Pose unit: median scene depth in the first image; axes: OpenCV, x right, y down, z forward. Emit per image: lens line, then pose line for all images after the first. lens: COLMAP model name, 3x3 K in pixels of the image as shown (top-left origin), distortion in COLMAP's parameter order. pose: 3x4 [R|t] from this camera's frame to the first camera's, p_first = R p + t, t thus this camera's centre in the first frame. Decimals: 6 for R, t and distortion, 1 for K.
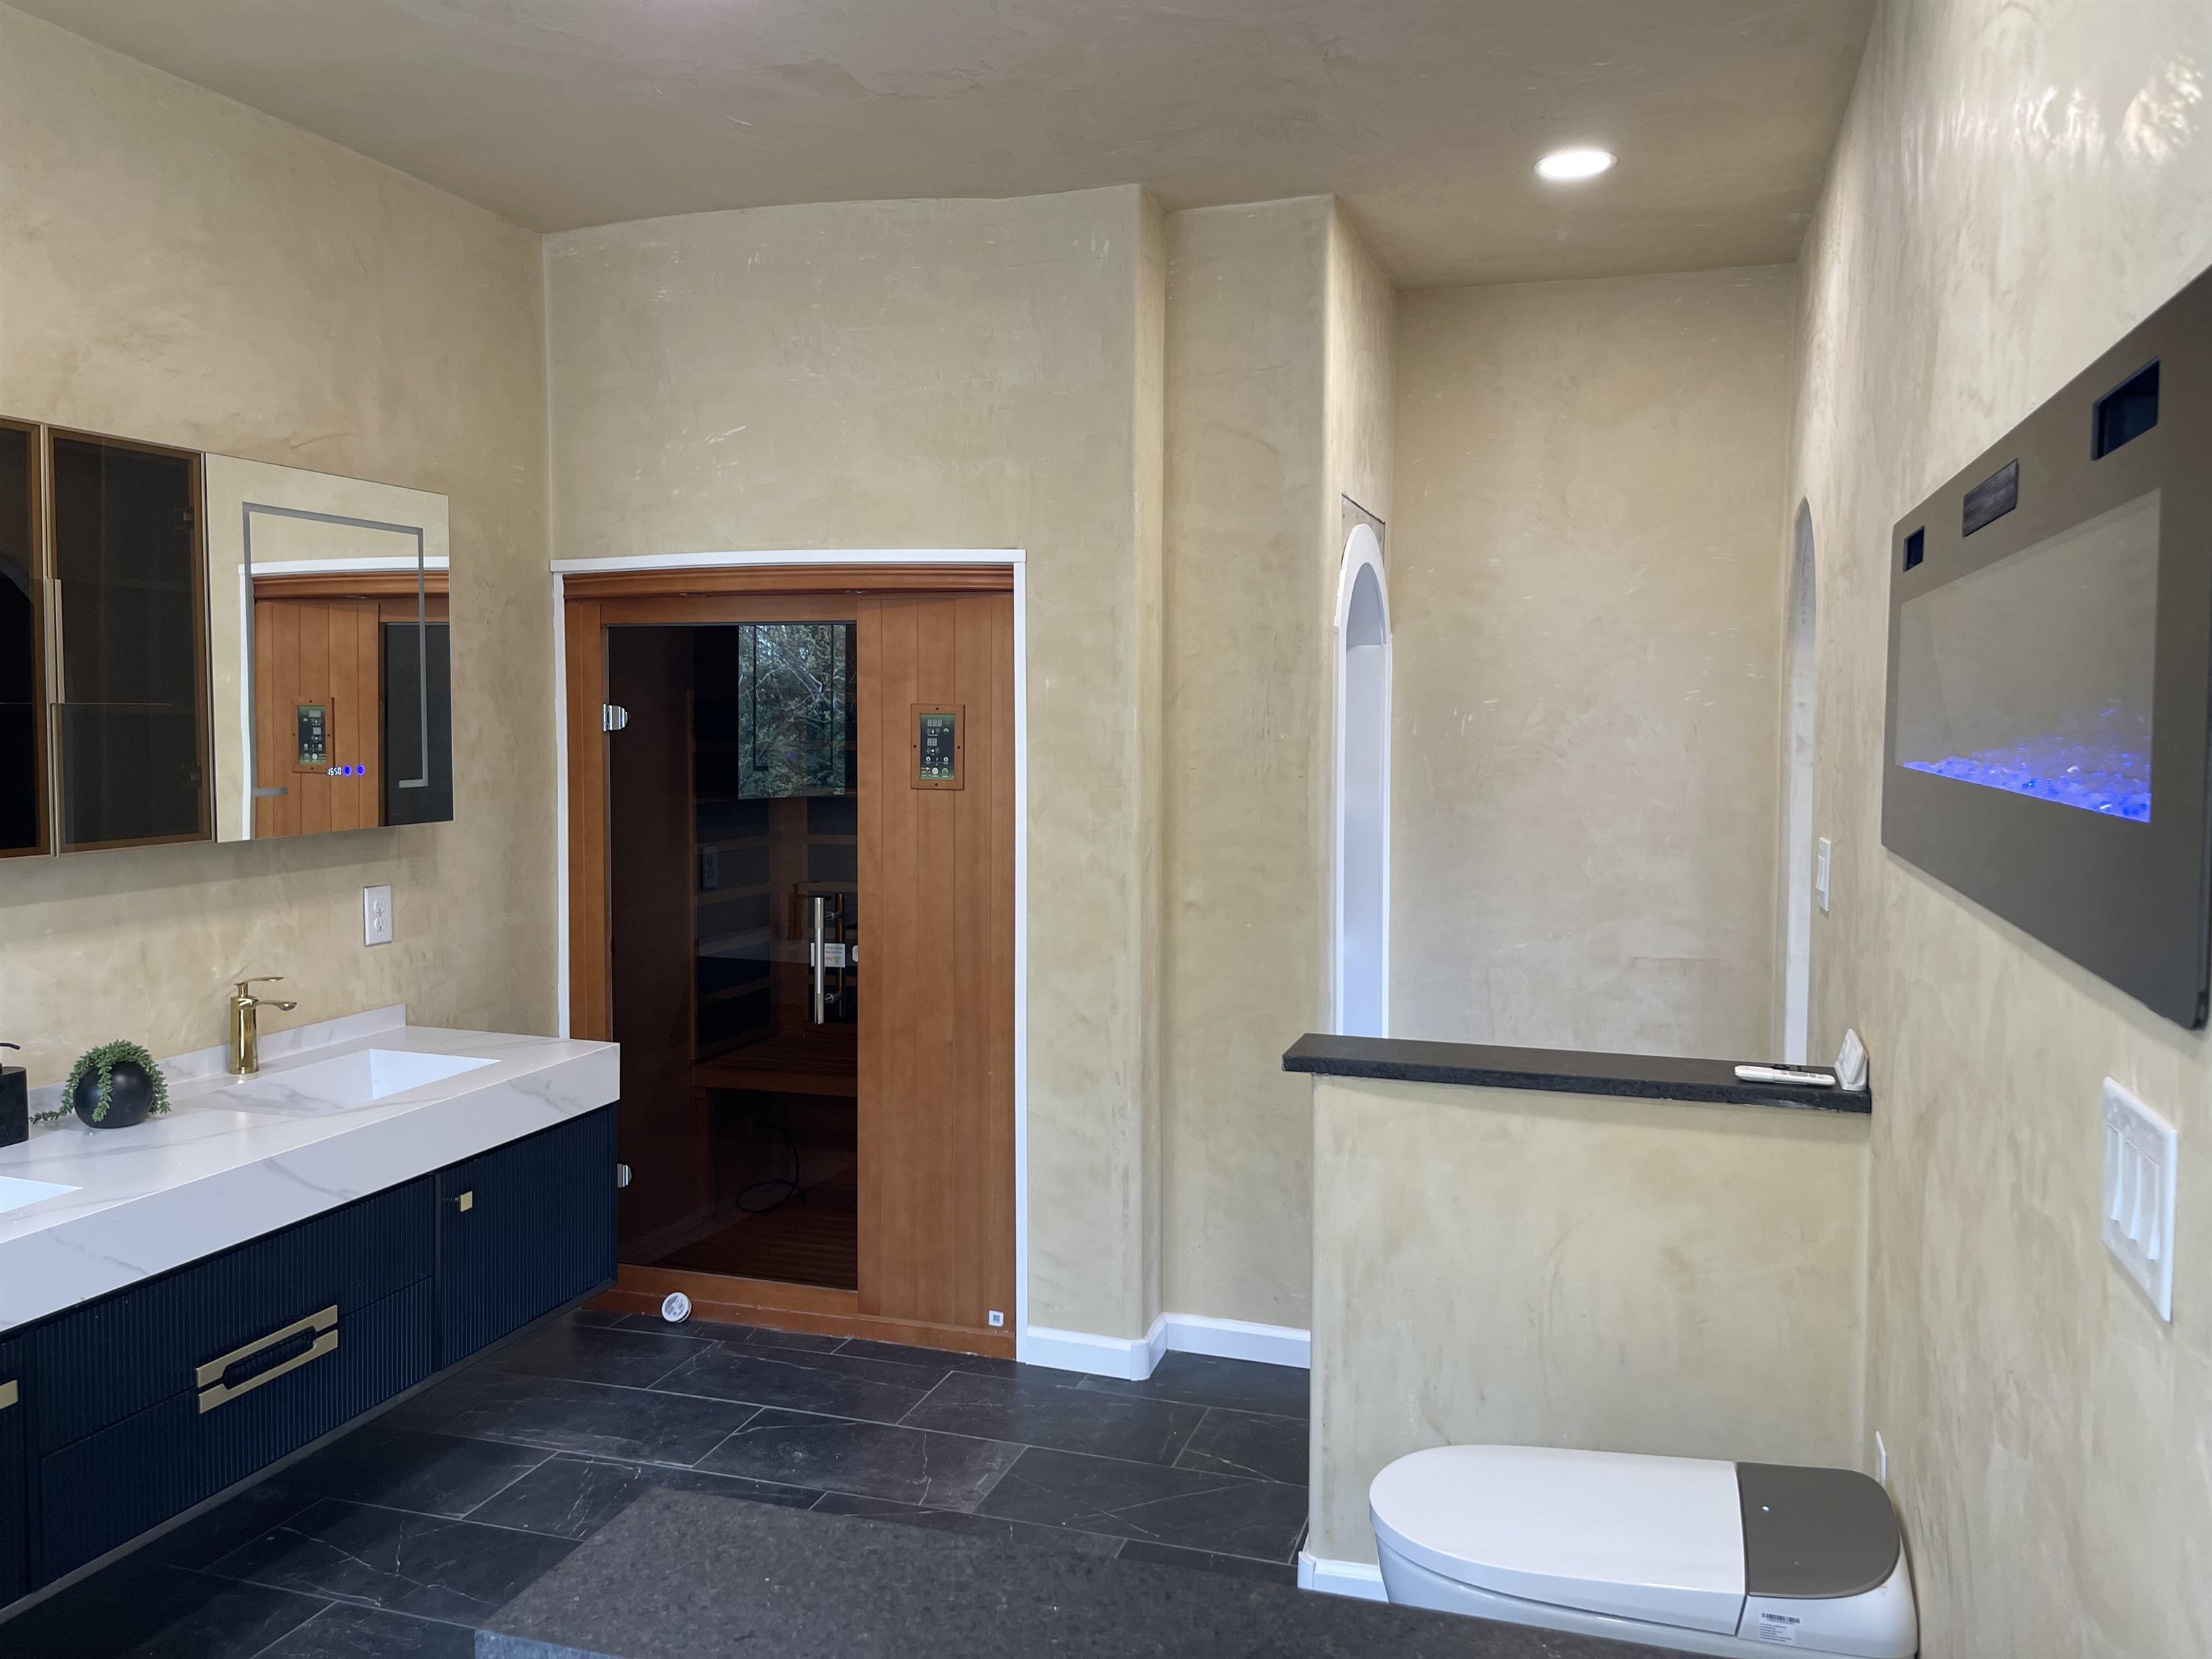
lens RADIAL K [[1668.1, 0, 1107.6], [0, 1668.1, 823.7], [0, 0, 1]] dist [0.054359, -0.080242]
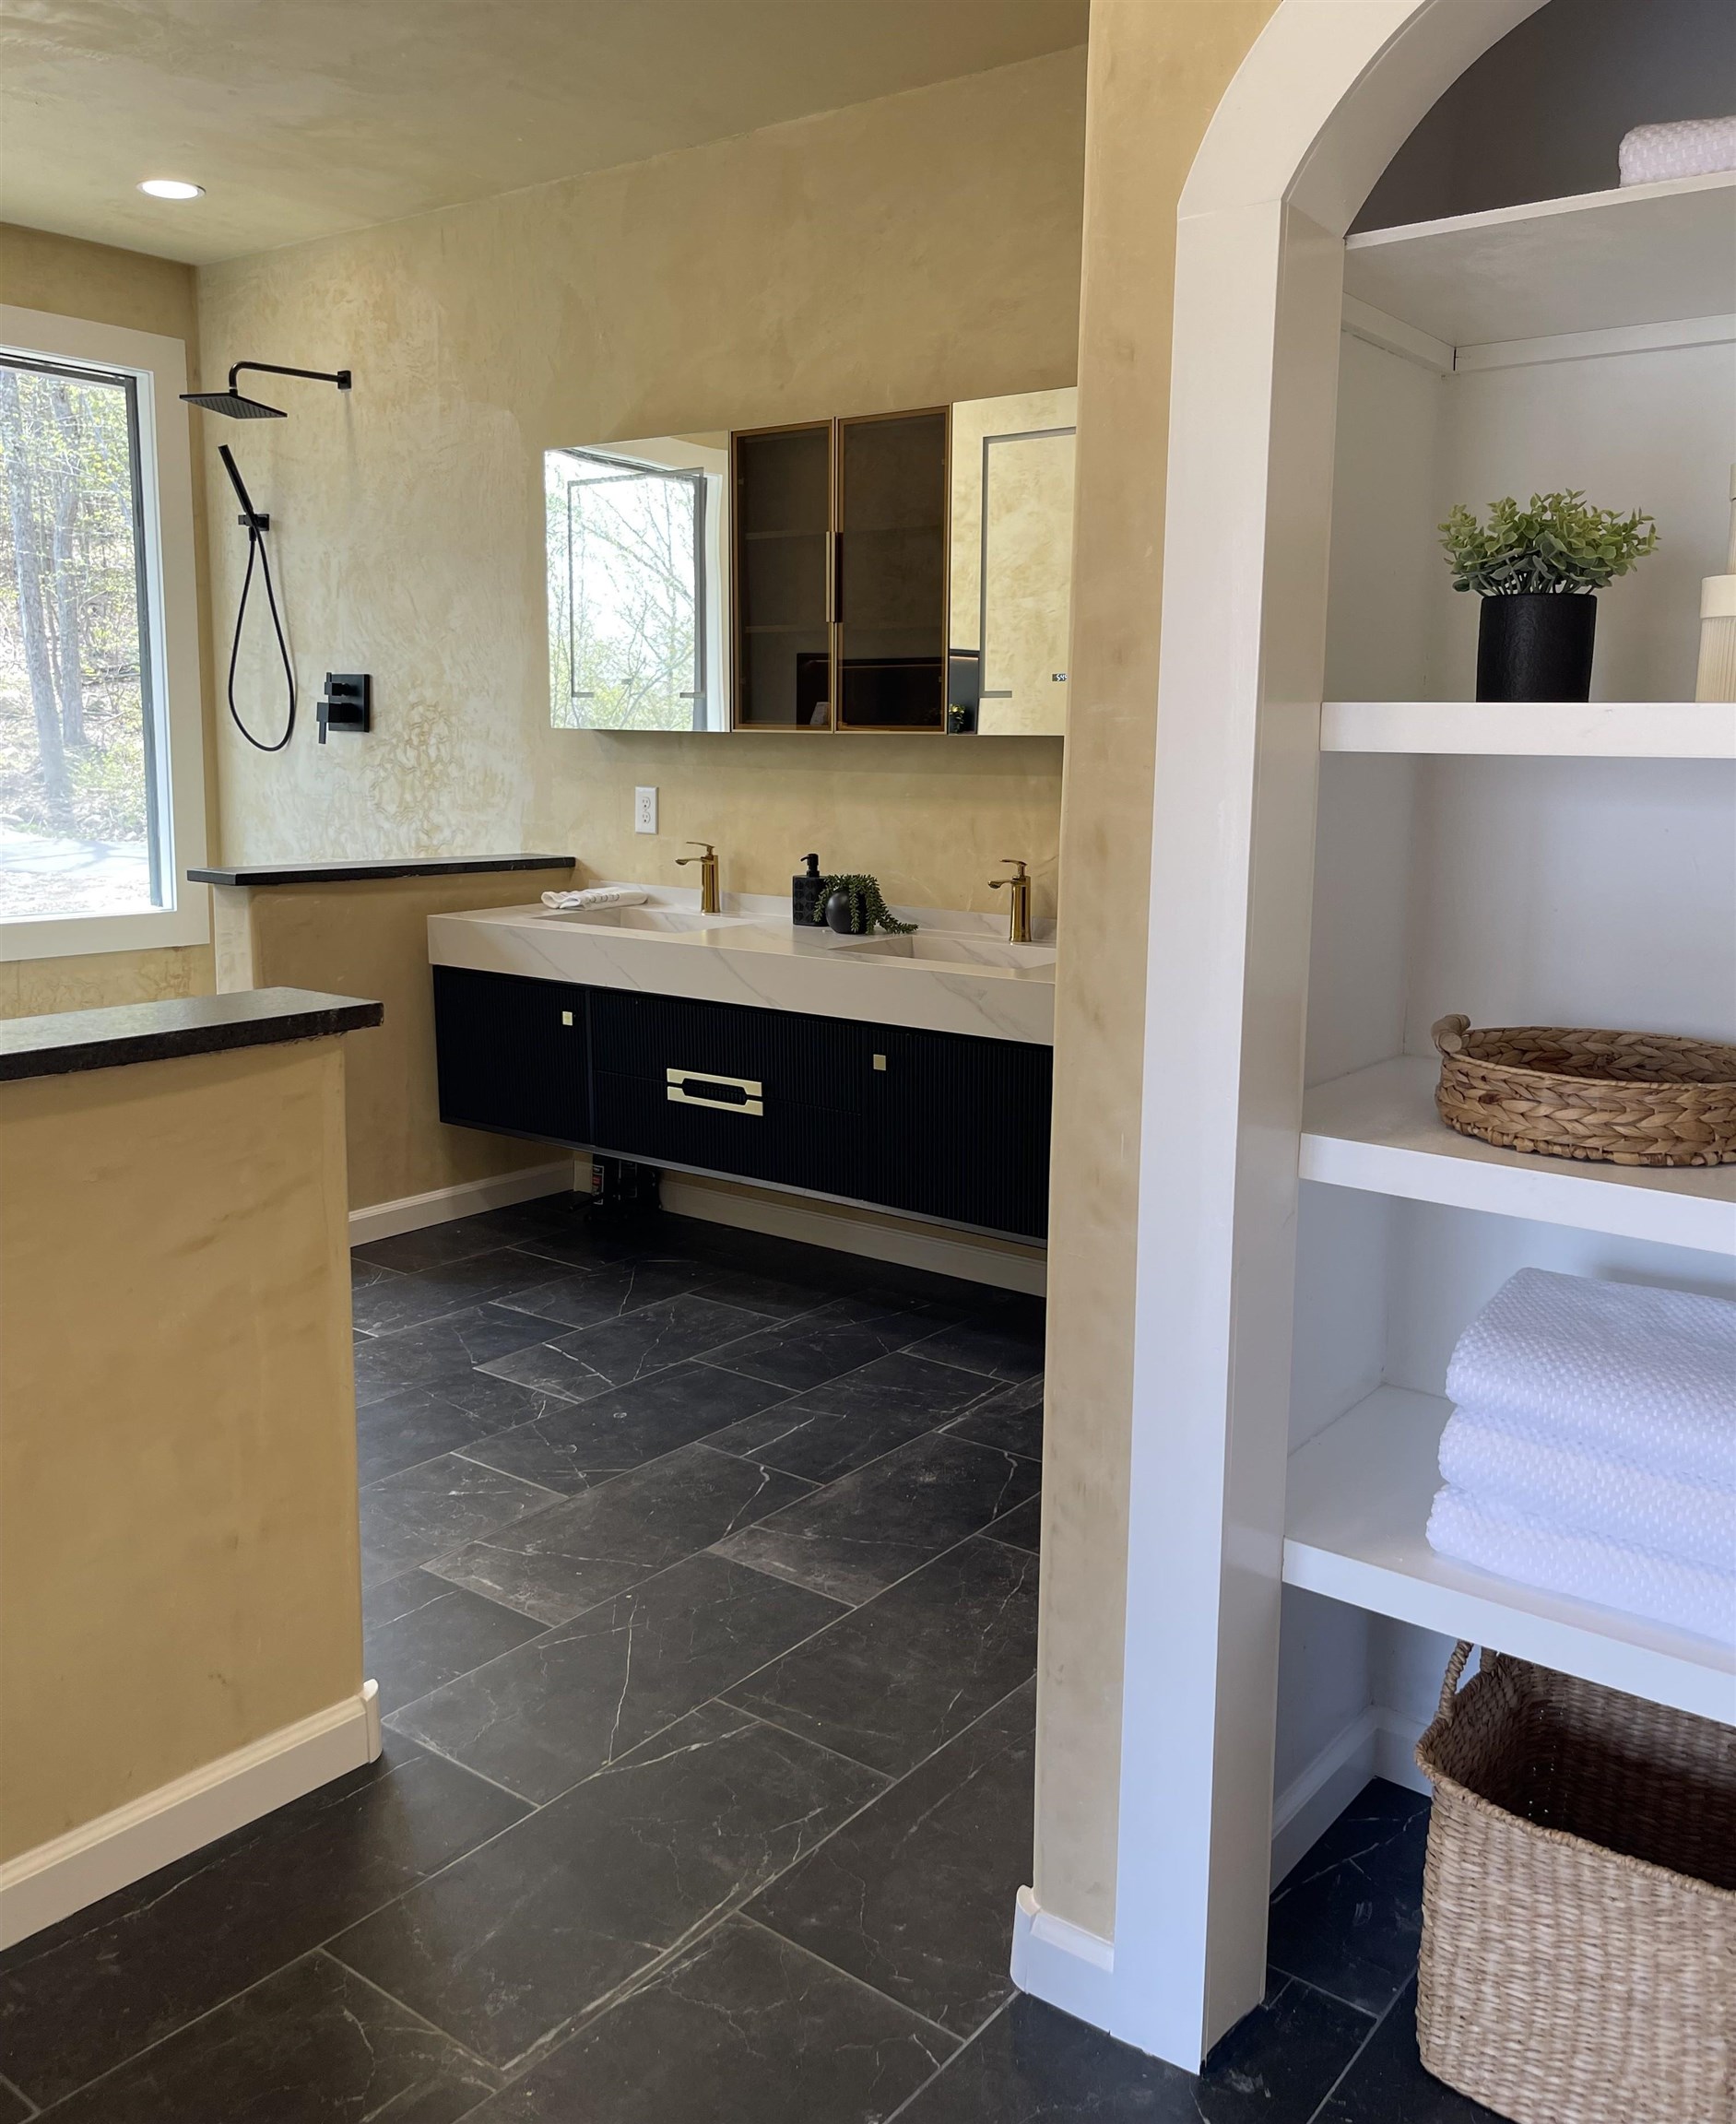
lens RADIAL K [[1746.2, 0, 903.4], [0, 1746.2, 992.0], [0, 0, 1]] dist [0.040774, -0.004667]
pose [[-0.322565, 0.127979, -0.937856, 0.676425], [-0.077388, 0.983935, 0.160884, -0.005751], [0.943378, 0.124475, -0.307479, 1.353295]]
